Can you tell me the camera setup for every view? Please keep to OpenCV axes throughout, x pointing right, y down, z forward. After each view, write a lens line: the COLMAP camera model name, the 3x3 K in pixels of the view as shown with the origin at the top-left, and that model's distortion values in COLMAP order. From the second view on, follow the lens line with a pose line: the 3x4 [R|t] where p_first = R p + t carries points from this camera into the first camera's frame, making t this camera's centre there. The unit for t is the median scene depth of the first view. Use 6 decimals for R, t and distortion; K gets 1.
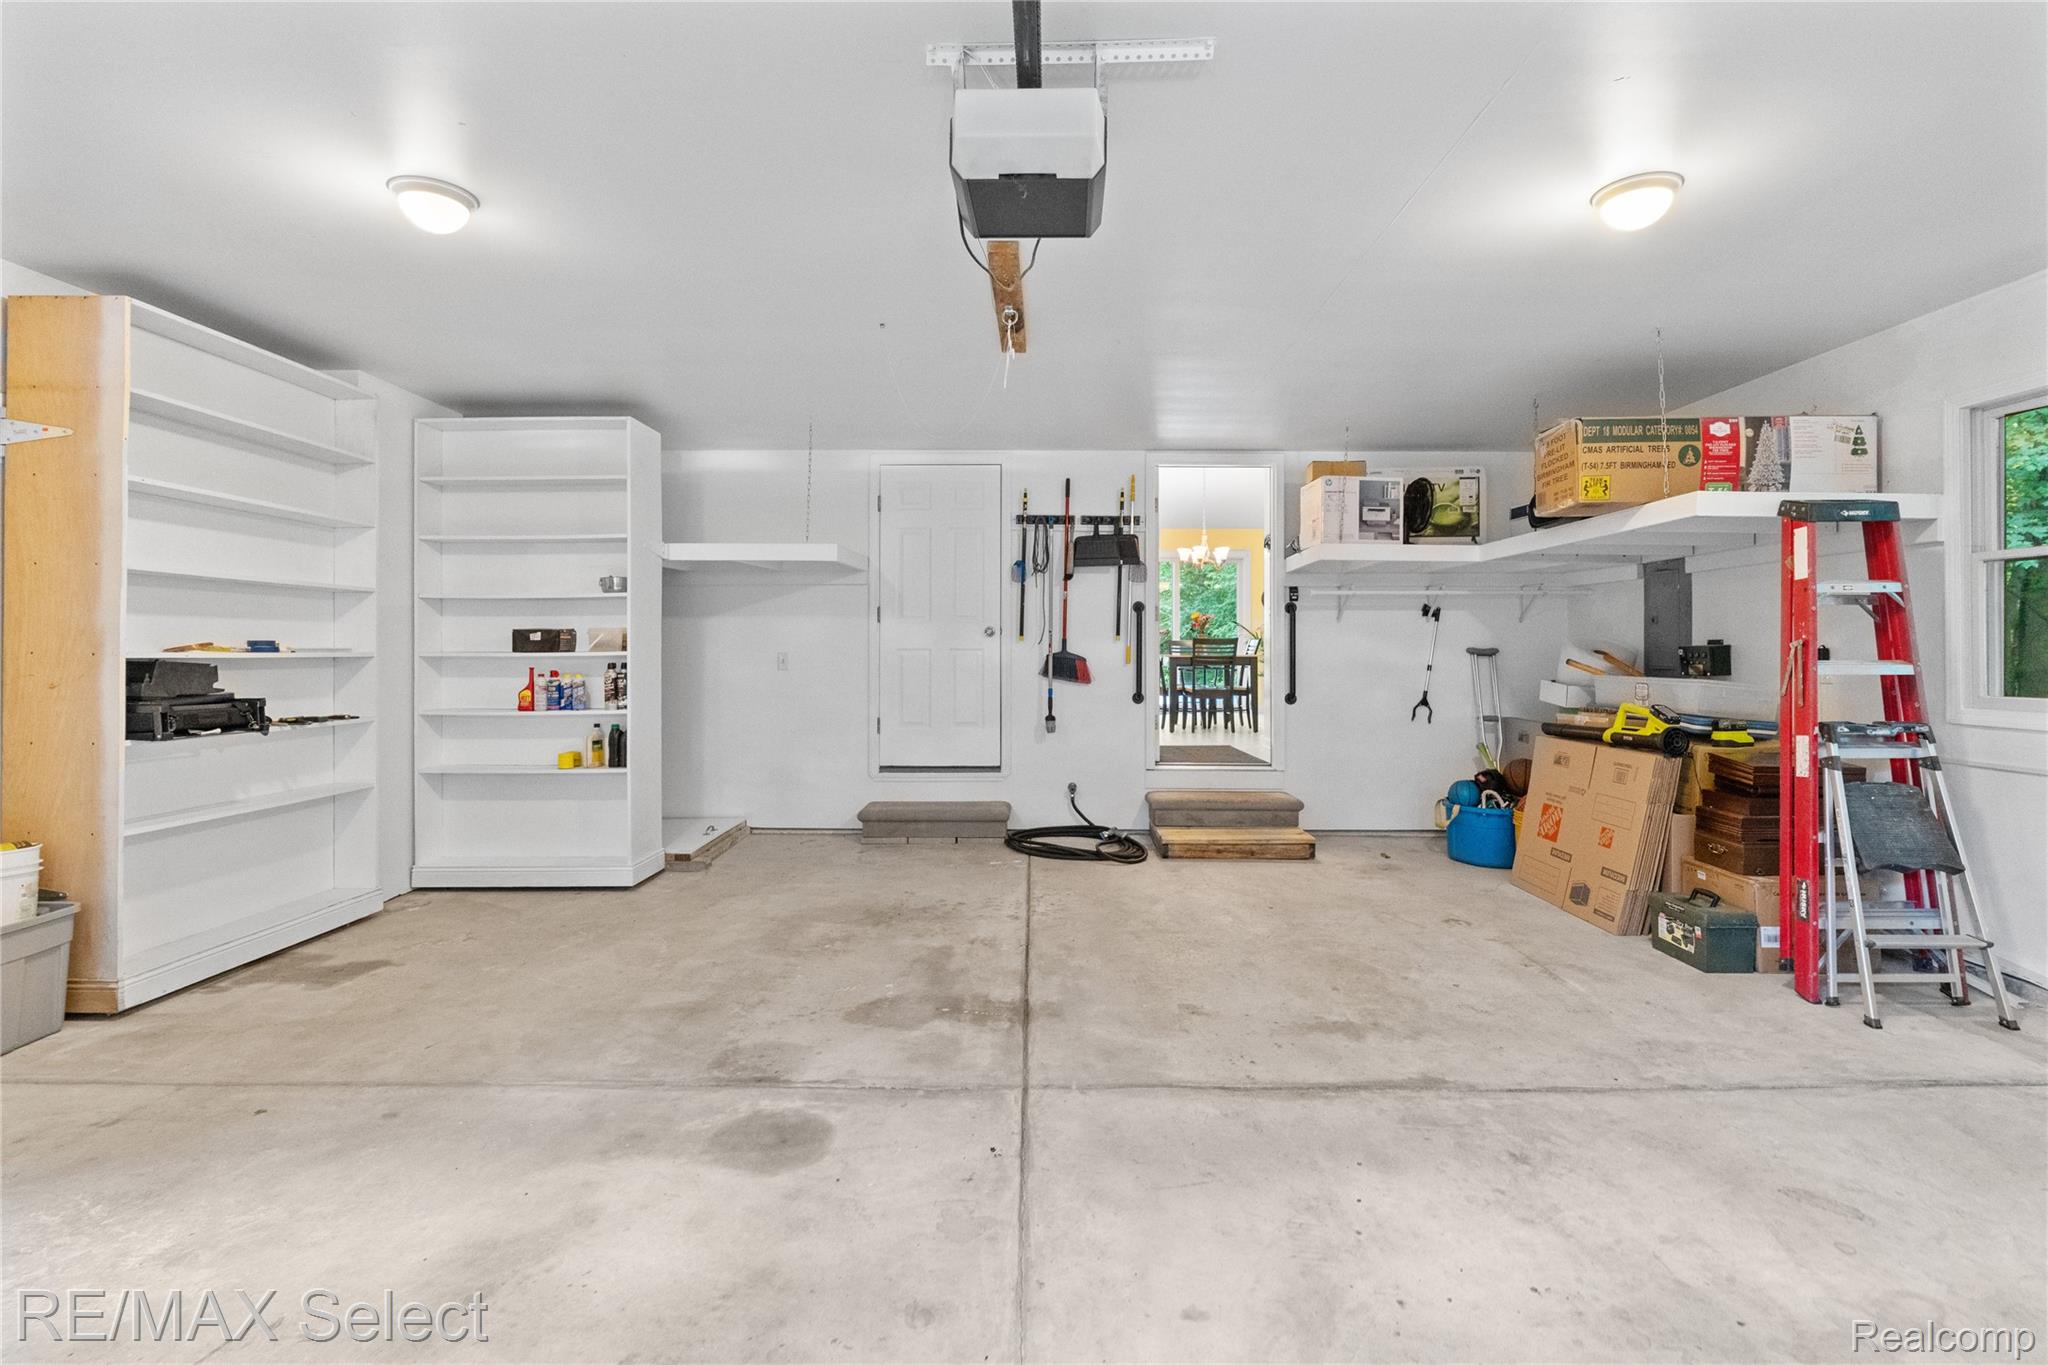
lens RADIAL K [[927.8, 0, 1021.8], [0, 927.8, 665.3], [0, 0, 1]] dist [-0.011523, 0.004897]
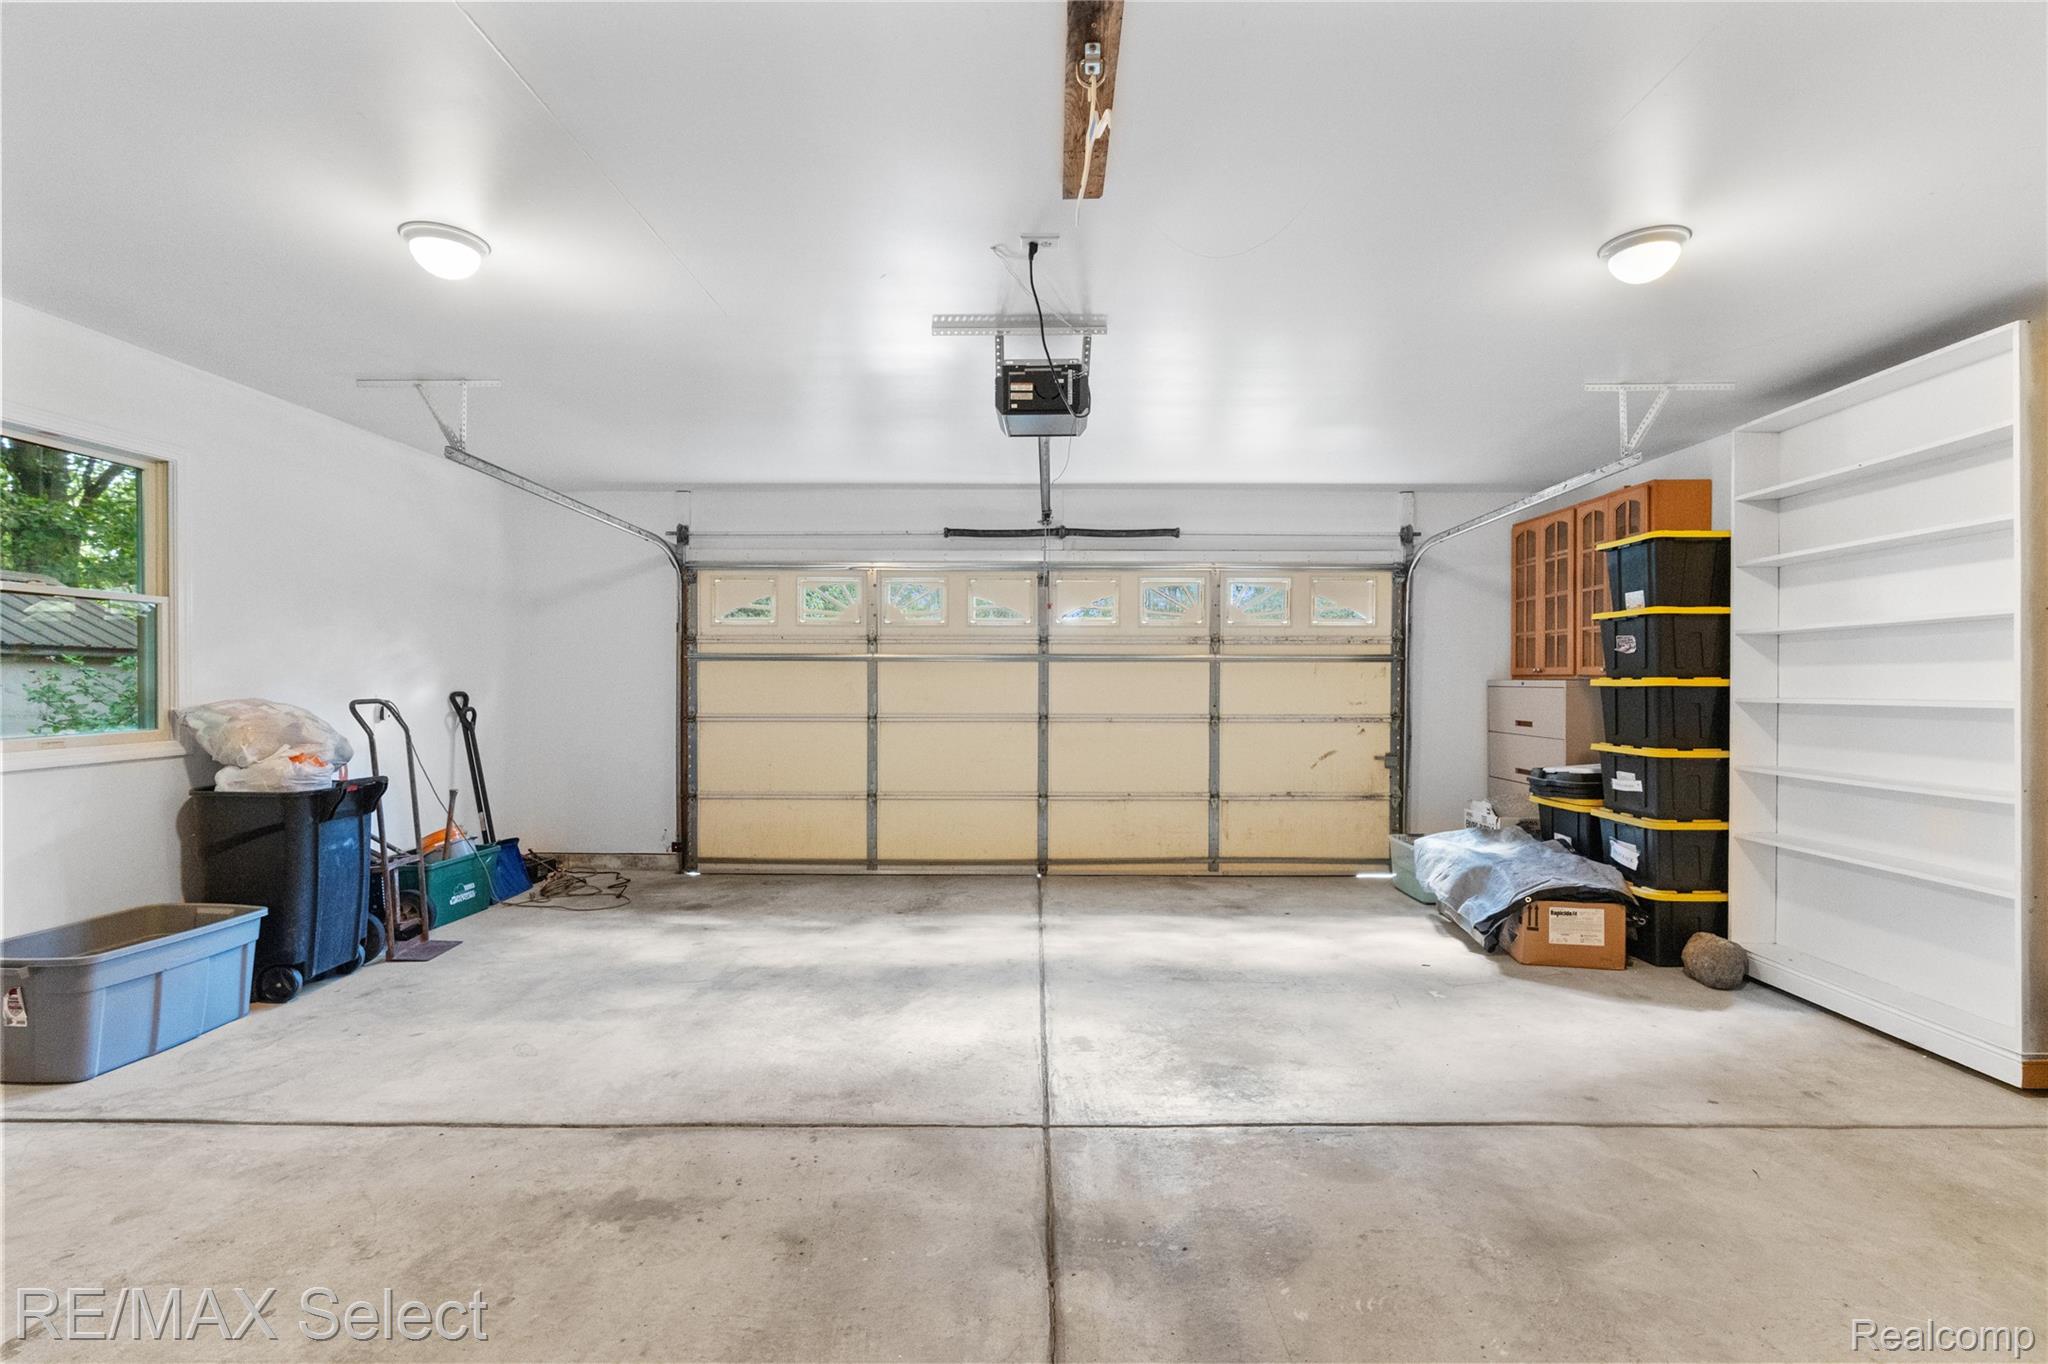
lens RADIAL K [[927.8, 0, 1028.0], [0, 927.8, 677.6], [0, 0, 1]] dist [-0.011523, 0.004897]
pose [[-0.999979, -0.005019, -0.004046, 0.026467], [-0.005082, 0.999862, 0.015795, -0.046107], [0.003966, 0.015815, -0.999867, 1.729445]]
